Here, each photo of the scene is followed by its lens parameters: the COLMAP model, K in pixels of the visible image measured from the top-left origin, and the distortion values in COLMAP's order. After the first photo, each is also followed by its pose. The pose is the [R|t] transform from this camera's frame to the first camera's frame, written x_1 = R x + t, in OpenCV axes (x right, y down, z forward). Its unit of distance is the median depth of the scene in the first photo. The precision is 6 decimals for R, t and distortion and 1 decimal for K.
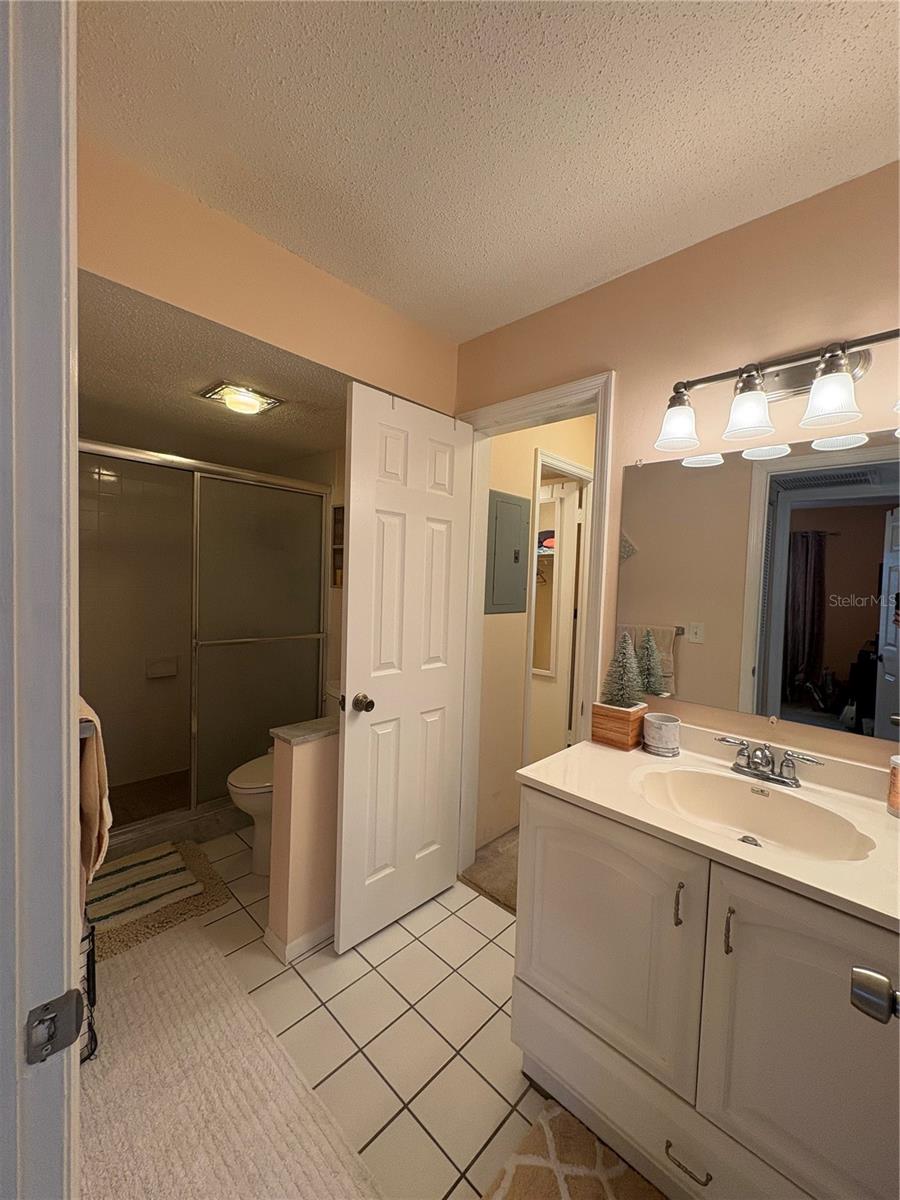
lens RADIAL K [[478.6, 0, 448.5], [0, 478.6, 596.1], [0, 0, 1]] dist [0.000467, 0.000199]
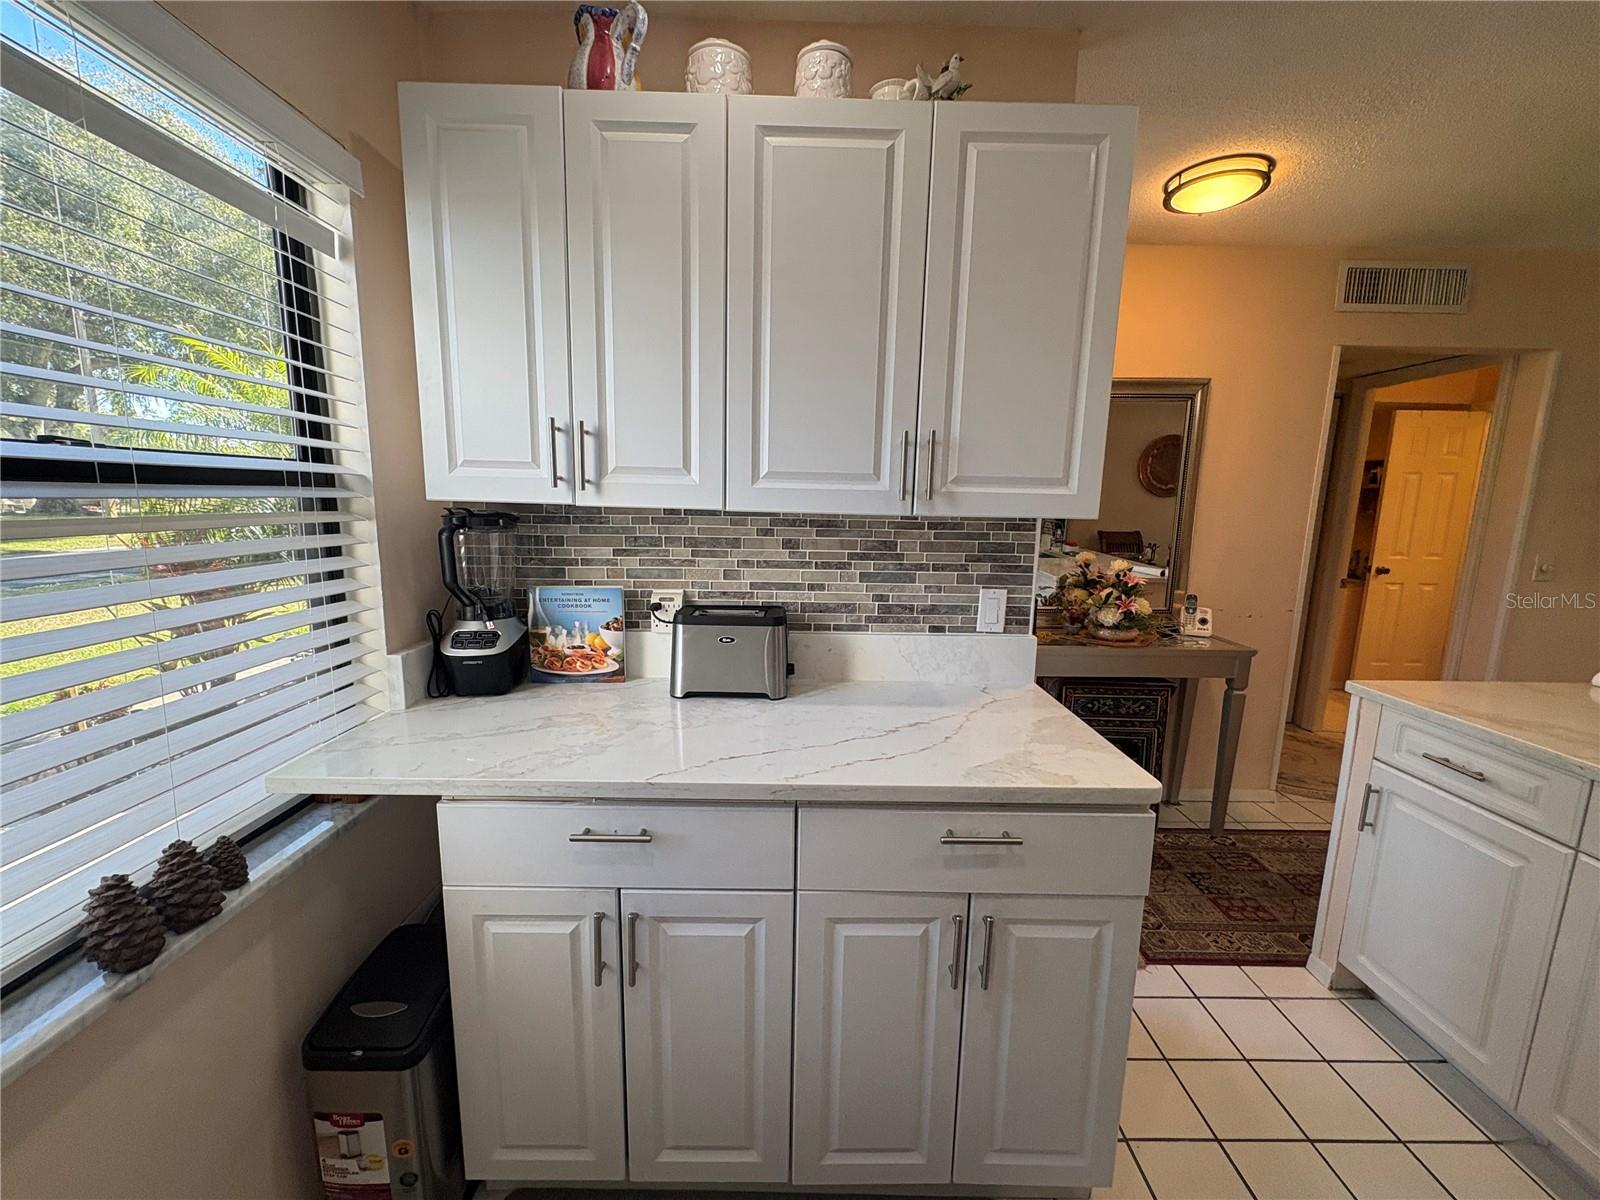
lens RADIAL K [[638.1, 0, 806.6], [0, 638.1, 591.6], [0, 0, 1]] dist [0.000467, 0.000199]
pose [[0.697454, 0.092071, -0.710690, 0.045909], [-0.019953, 0.993823, 0.109170, 0.065270], [0.716352, -0.061961, 0.694983, -2.480219]]
